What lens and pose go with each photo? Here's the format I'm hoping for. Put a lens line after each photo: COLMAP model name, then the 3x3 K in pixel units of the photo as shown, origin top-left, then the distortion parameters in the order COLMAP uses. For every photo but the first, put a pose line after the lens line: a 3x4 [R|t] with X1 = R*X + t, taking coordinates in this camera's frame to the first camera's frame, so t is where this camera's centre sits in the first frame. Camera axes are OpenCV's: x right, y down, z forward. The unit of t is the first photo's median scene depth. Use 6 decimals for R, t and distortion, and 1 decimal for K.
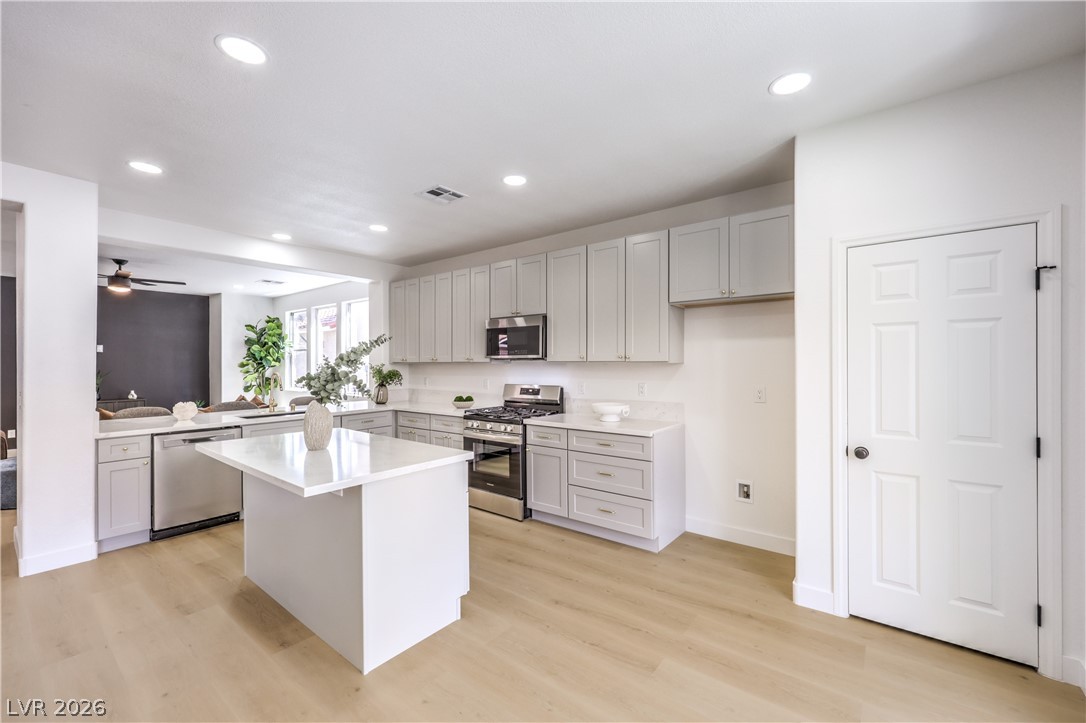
lens RADIAL K [[442.6, 0, 554.8], [0, 442.6, 363.2], [0, 0, 1]] dist [0.001485, 0.000081]
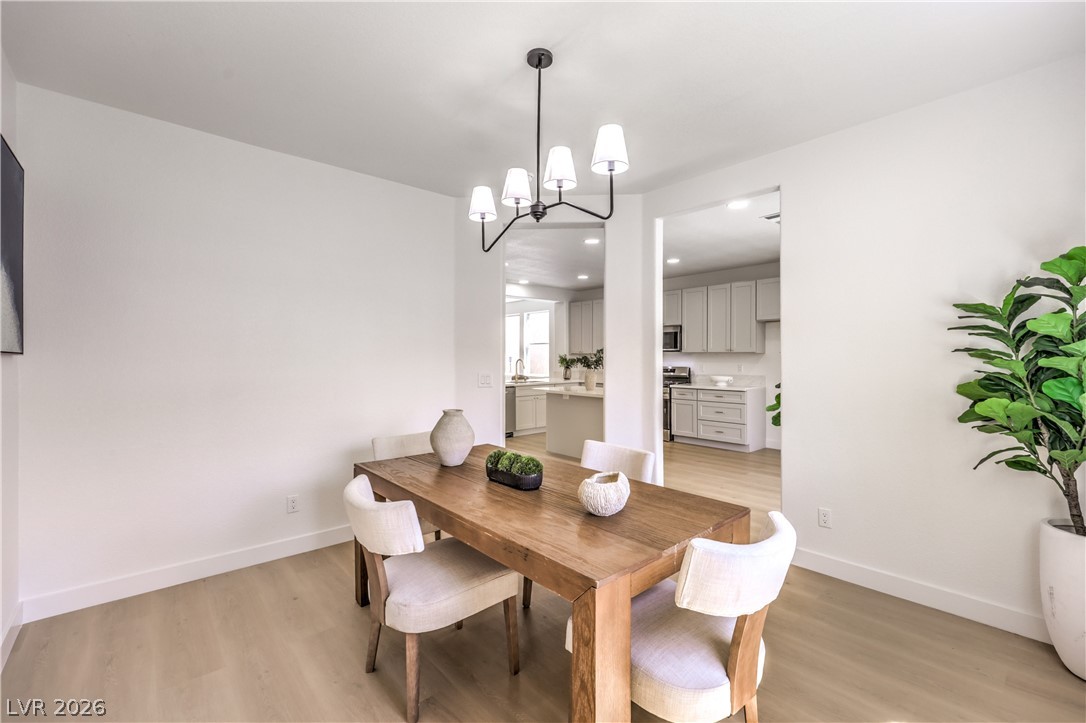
lens RADIAL K [[457.5, 0, 547.7], [0, 457.5, 356.9], [0, 0, 1]] dist [-0.001192, -0.000074]
pose [[0.979885, 0.002747, -0.199542, -0.166651], [-0.002766, 0.999996, 0.000182, 0.013984], [0.199542, 0.000374, 0.979889, -0.817052]]
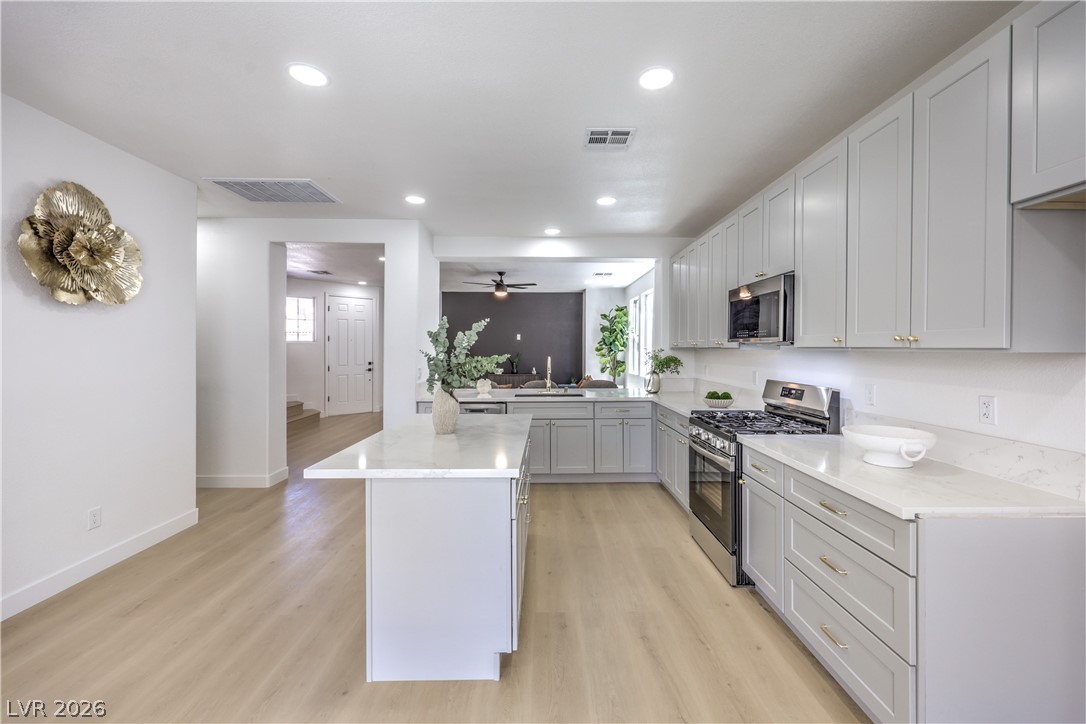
lens RADIAL K [[448.9, 0, 550.2], [0, 448.9, 349.1], [0, 0, 1]] dist [-0.000375, -0.000077]
pose [[0.622155, 0.005510, -0.782875, 0.251337], [-0.002774, 0.999984, 0.004833, -0.003165], [0.782889, -0.000835, 0.622161, 0.324666]]
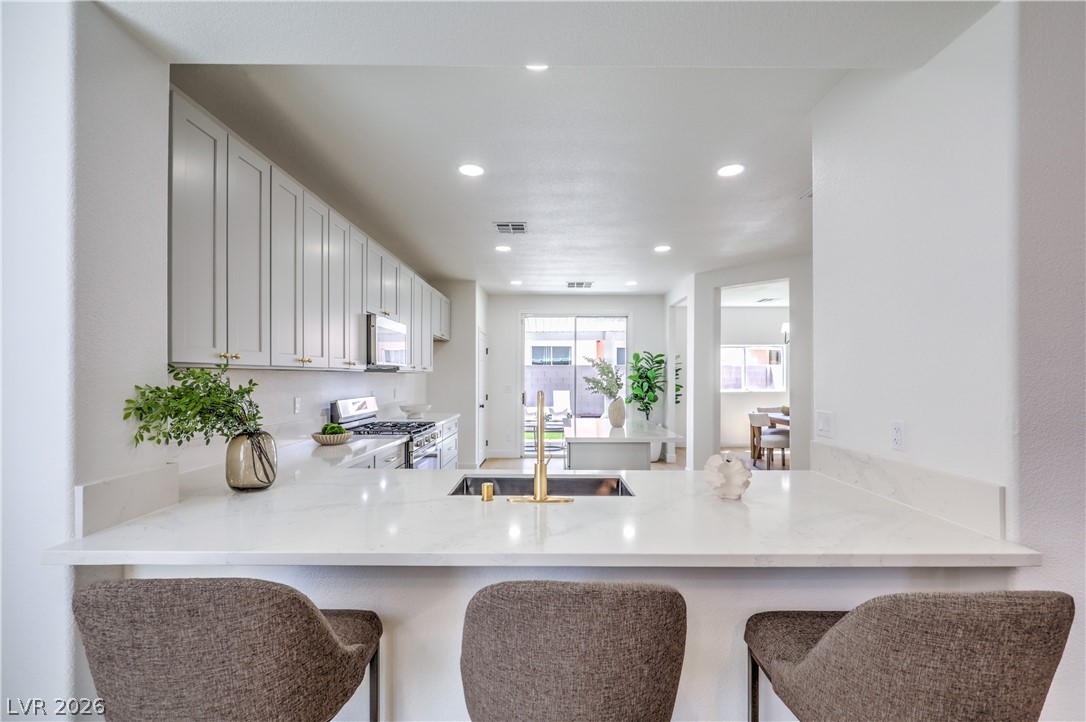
lens RADIAL K [[448.7, 0, 549.7], [0, 448.7, 380.7], [0, 0, 1]] dist [0.000096, -0.000130]
pose [[-0.606225, -0.006211, 0.795269, -0.988357], [0.000410, 0.999967, 0.008122, 0.010450], [-0.795293, 0.005250, -0.606202, 1.281958]]
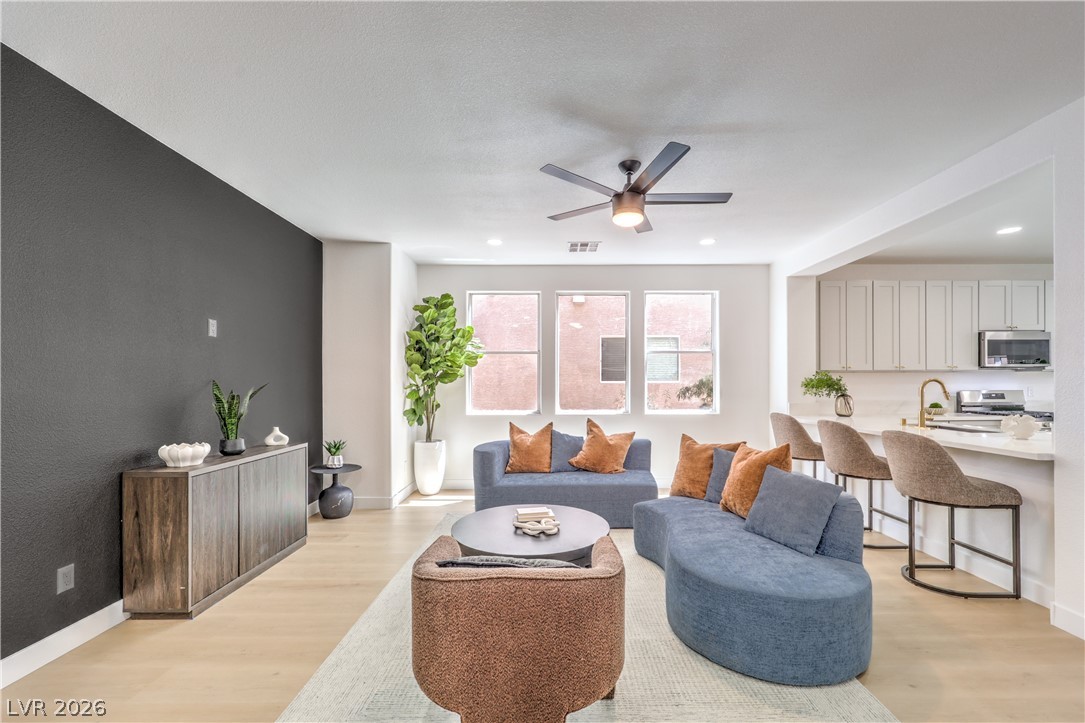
lens RADIAL K [[448.3, 0, 549.2], [0, 448.3, 381.2], [0, 0, 1]] dist [0.000096, -0.000130]
pose [[0.788721, 0.004152, 0.614737, -1.755648], [0.000771, 0.999970, -0.007743, 0.034354], [-0.614751, 0.006581, 0.788694, 0.823477]]
